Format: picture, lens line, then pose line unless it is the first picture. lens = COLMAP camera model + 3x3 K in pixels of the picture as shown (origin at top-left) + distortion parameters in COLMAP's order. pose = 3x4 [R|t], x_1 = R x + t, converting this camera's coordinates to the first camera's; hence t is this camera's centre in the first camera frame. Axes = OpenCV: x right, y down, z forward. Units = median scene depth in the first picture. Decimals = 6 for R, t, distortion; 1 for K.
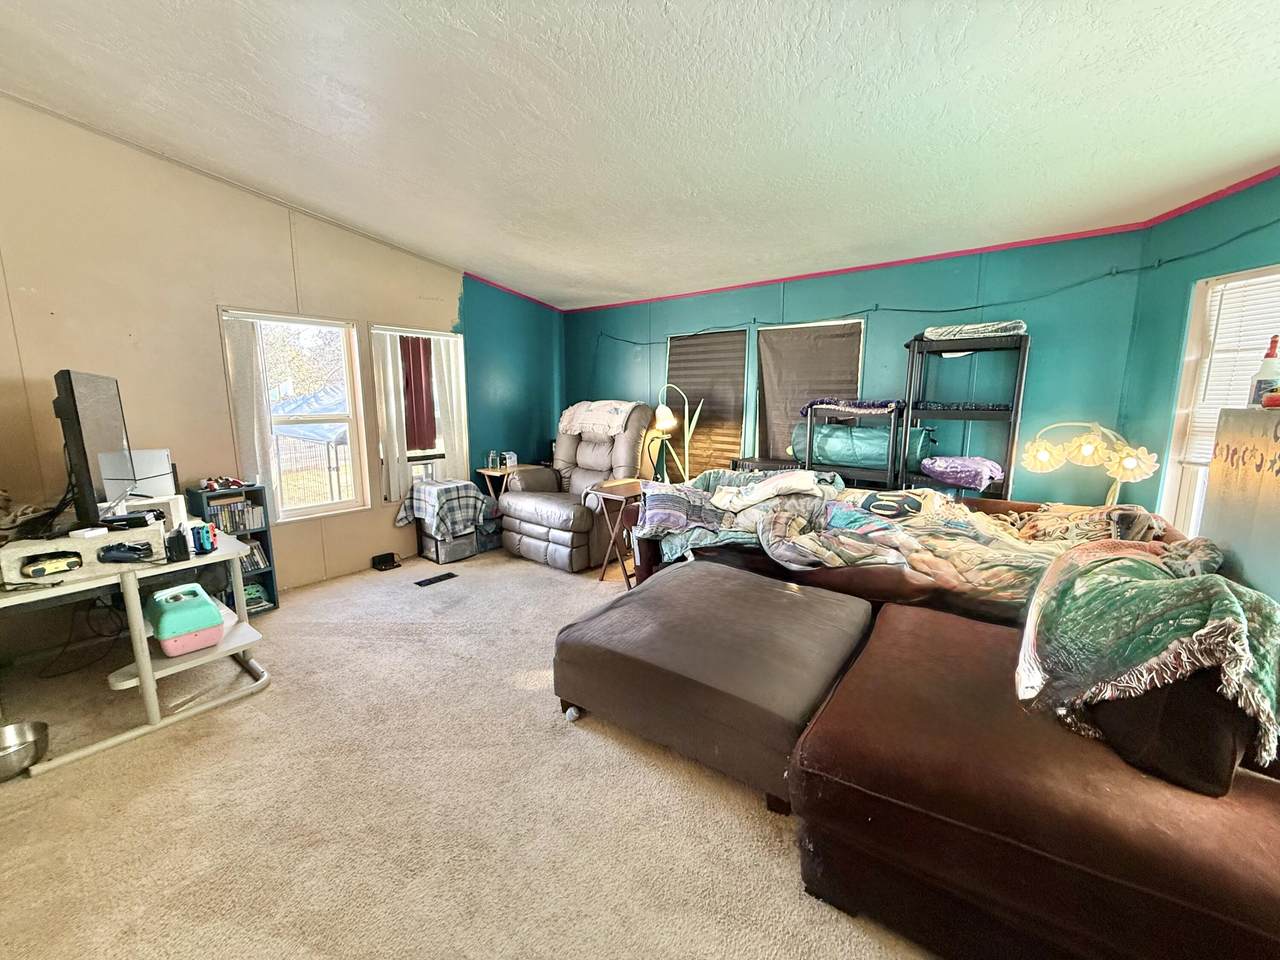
lens RADIAL K [[513.2, 0, 640.0], [0, 513.2, 480.0], [0, 0, 1]] dist [0.000983, -0.000095]
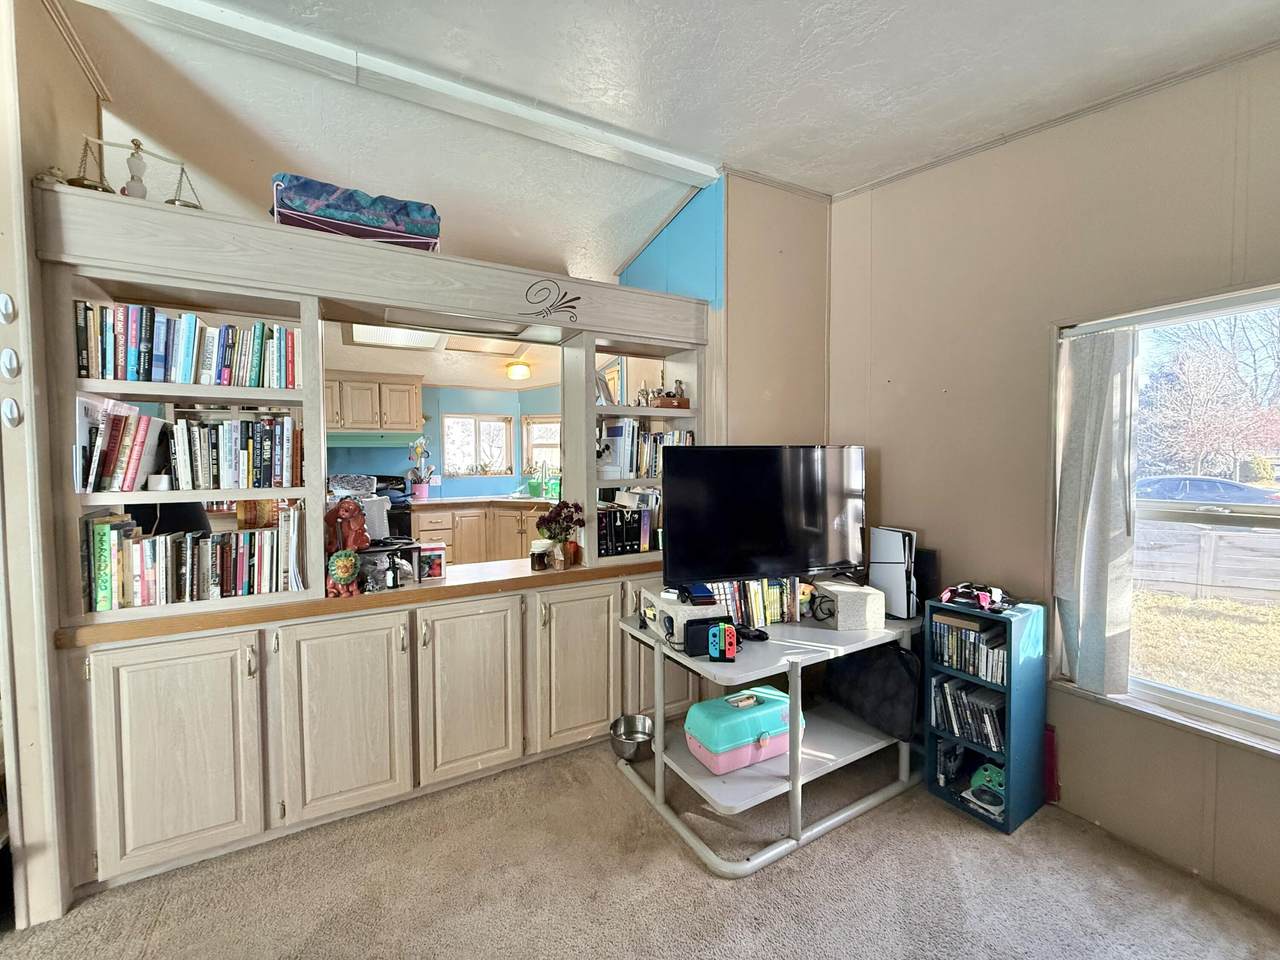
lens RADIAL K [[513.2, 0, 640.0], [0, 513.2, 480.0], [0, 0, 1]] dist [0.000983, -0.000095]
pose [[-0.380099, 0.035253, -0.924274, -0.039540], [-0.143233, 0.984976, 0.096471, -0.144469], [0.913788, 0.169055, -0.369339, 0.831696]]
